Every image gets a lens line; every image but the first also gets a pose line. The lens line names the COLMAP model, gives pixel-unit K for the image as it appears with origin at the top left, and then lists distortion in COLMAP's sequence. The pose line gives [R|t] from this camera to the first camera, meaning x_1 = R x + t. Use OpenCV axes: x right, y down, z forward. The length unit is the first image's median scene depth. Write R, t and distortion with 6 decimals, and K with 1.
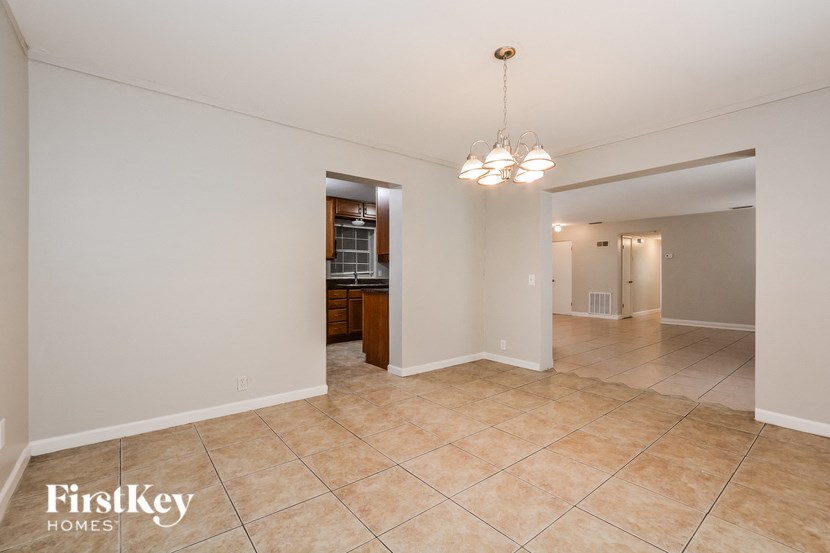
lens RADIAL K [[371.9, 0, 415.0], [0, 371.9, 276.5], [0, 0, 1]] dist [-0.018833, 0.000402]
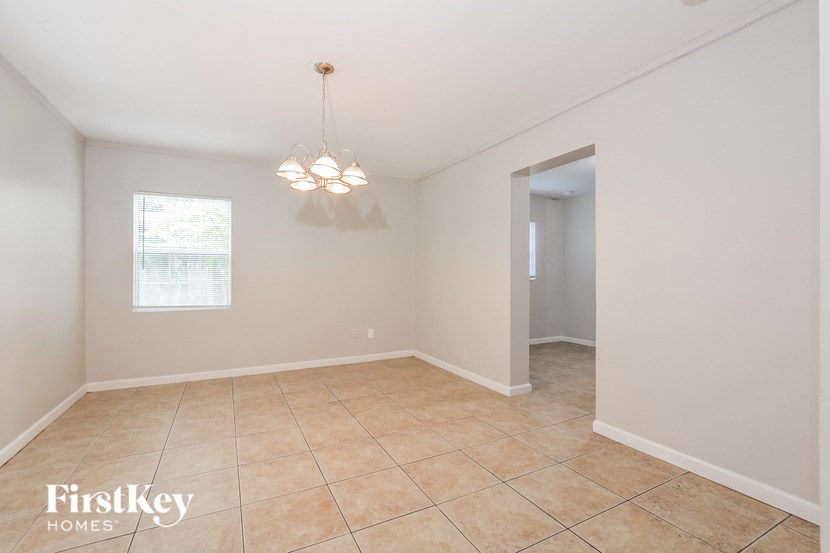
lens RADIAL K [[371.9, 0, 415.0], [0, 371.9, 276.5], [0, 0, 1]] dist [-0.018833, 0.000402]
pose [[-0.214323, 0.001513, -0.976762, 0.995858], [-0.005615, 0.999980, 0.002781, -0.012294], [0.976747, 0.006081, -0.214310, 1.211273]]
